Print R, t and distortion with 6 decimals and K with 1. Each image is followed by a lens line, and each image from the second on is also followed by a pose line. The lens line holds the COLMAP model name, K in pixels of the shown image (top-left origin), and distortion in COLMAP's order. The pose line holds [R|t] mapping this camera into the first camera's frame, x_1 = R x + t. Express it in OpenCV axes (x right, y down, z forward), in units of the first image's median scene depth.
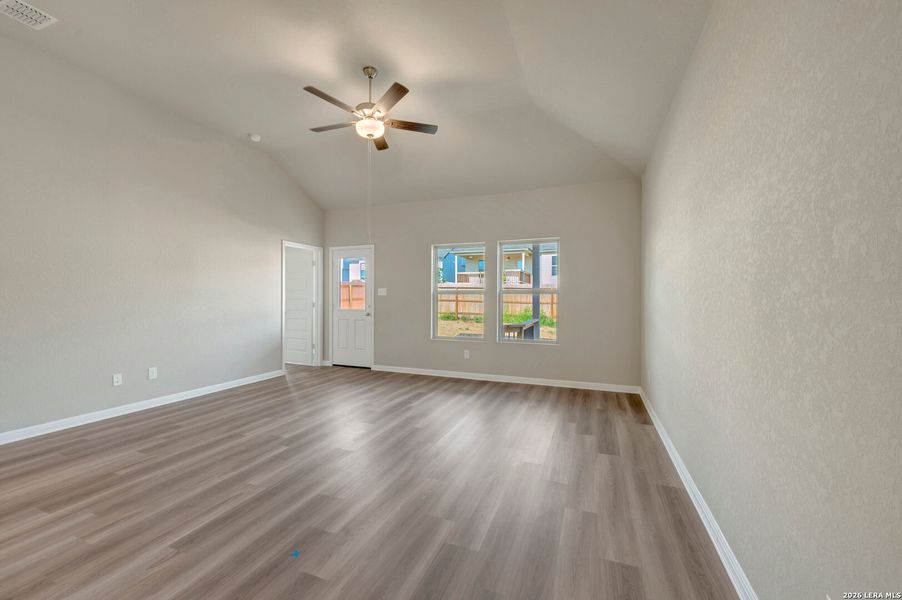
lens RADIAL K [[359.0, 0, 446.6], [0, 359.0, 300.1], [0, 0, 1]] dist [0.015579, 0.000024]
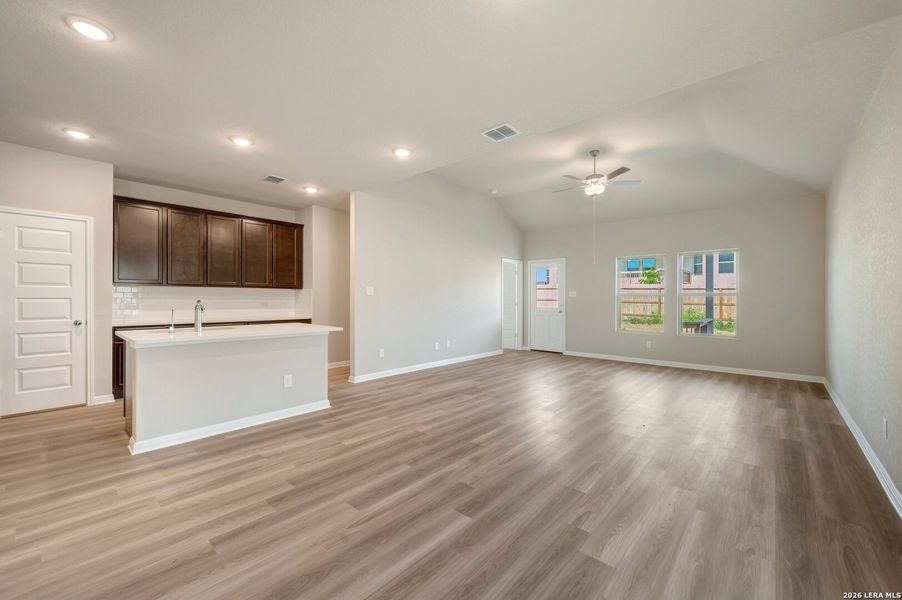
lens RADIAL K [[364.0, 0, 455.3], [0, 364.0, 300.2], [0, 0, 1]] dist [0.006720, -0.000403]
pose [[0.945434, 0.002572, -0.325803, -0.189884], [-0.002974, 0.999995, -0.000735, -0.000040], [0.325799, 0.001664, 0.945437, -0.475399]]
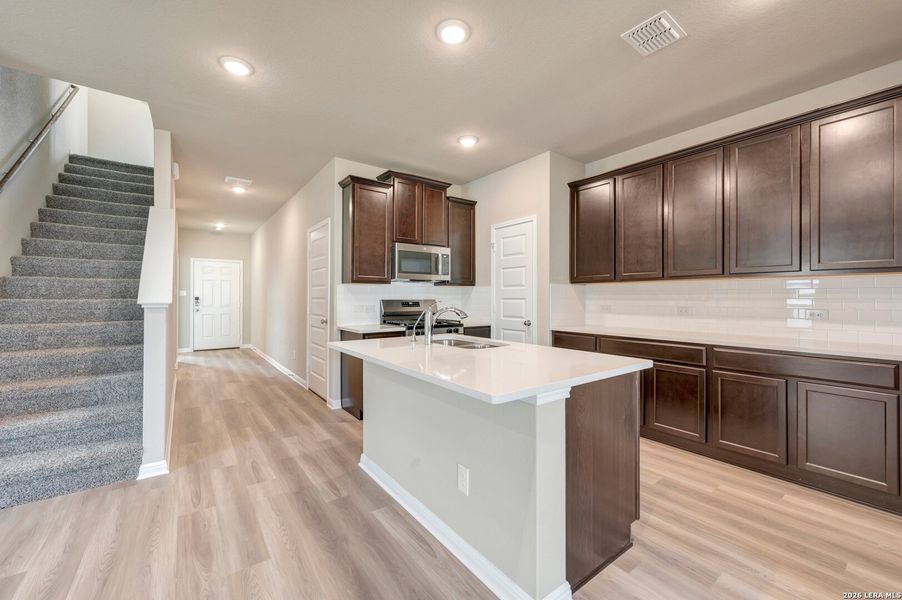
lens RADIAL K [[362.3, 0, 450.5], [0, 362.3, 297.5], [0, 0, 1]] dist [-0.000807, -0.000080]
pose [[-0.515309, -0.001282, -0.857003, -0.468740], [-0.001745, 0.999998, -0.000447, -0.005667], [0.857003, 0.001265, -0.515311, 0.311464]]
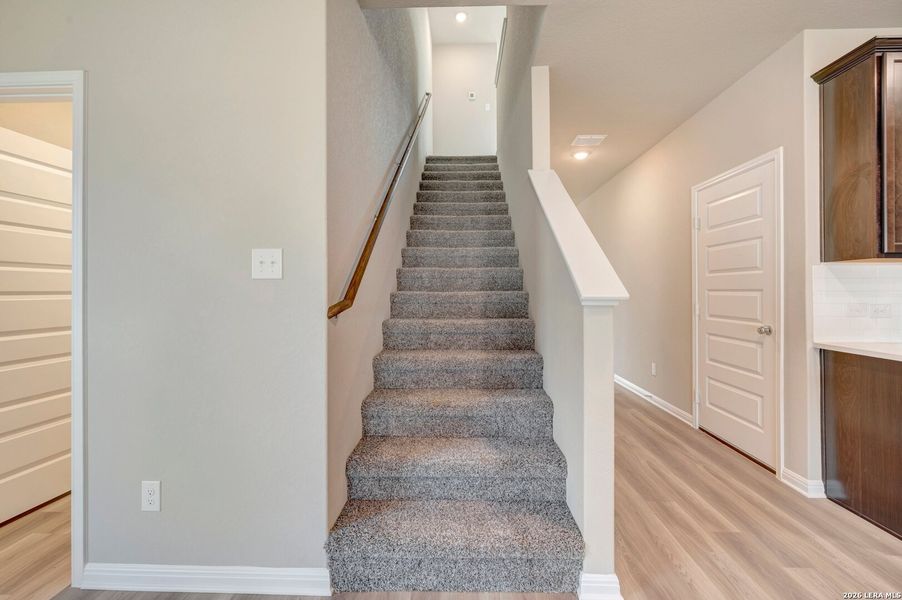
lens RADIAL K [[365.2, 0, 453.2], [0, 365.2, 290.0], [0, 0, 1]] dist [-0.001653, -0.000049]
pose [[-0.934885, 0.001559, -0.354949, -0.474228], [0.001411, 0.999999, 0.000677, -0.004642], [0.354949, 0.000132, -0.934886, -0.079318]]
